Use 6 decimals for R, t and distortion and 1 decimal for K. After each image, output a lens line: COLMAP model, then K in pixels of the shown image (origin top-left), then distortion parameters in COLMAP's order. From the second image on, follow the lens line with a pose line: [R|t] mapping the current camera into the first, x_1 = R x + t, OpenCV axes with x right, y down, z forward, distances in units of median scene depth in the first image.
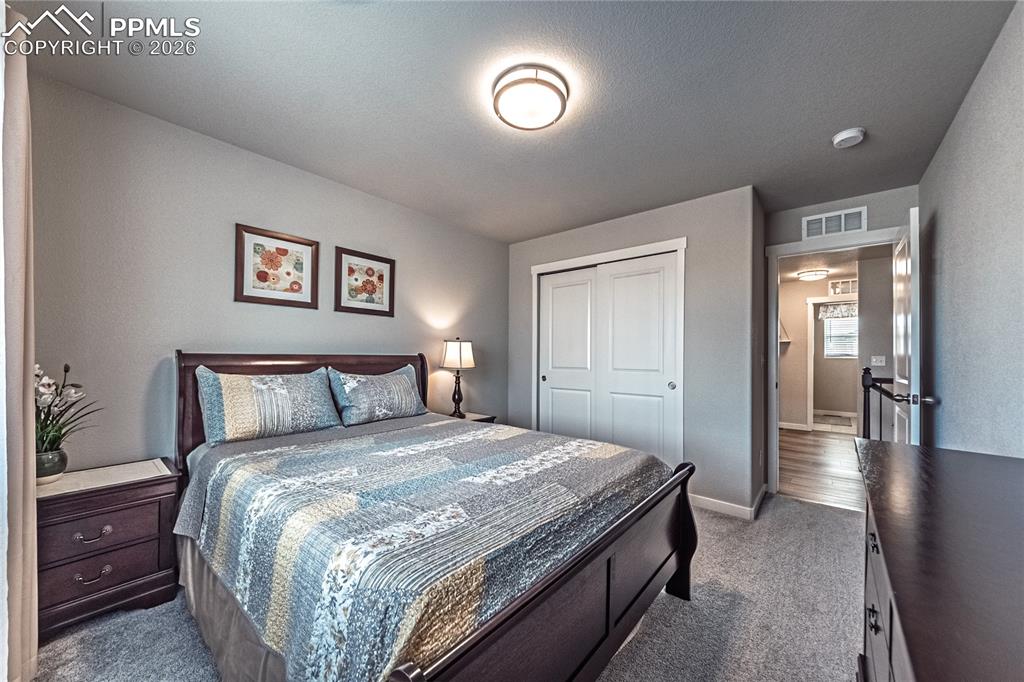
lens RADIAL K [[384.7, 0, 515.2], [0, 384.7, 350.2], [0, 0, 1]] dist [0.000047, -0.000007]
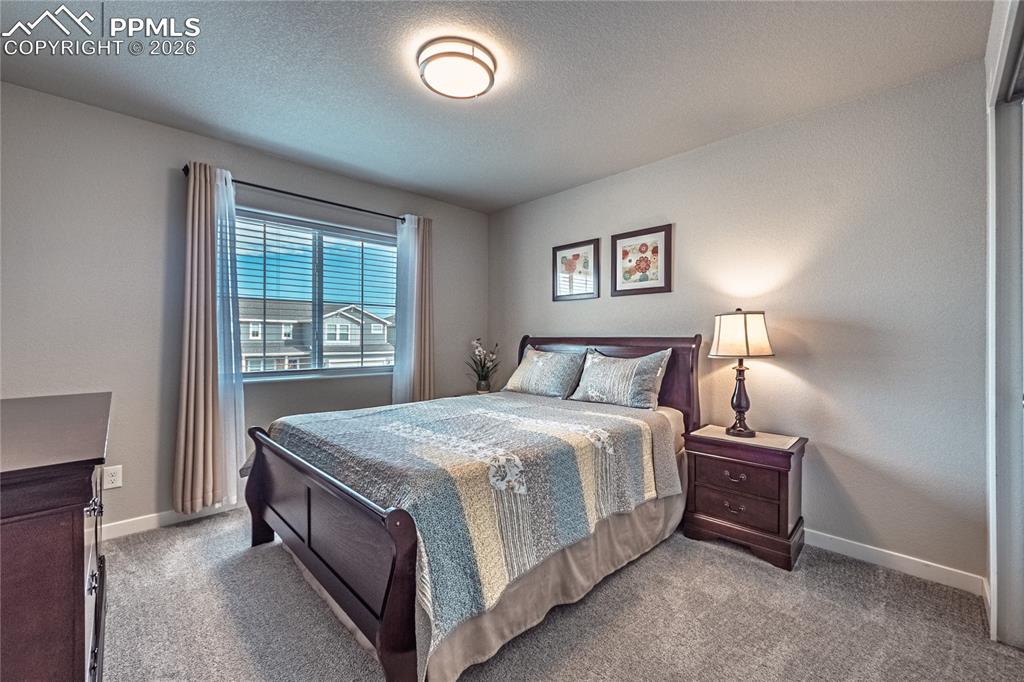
lens RADIAL K [[407.7, 0, 514.3], [0, 407.7, 337.8], [0, 0, 1]] dist [-0.000445, 0.000001]
pose [[-0.117672, -0.009602, -0.993006, 0.646543], [0.010220, 0.999889, -0.010880, 0.021824], [0.993000, -0.011429, -0.117561, 0.812121]]
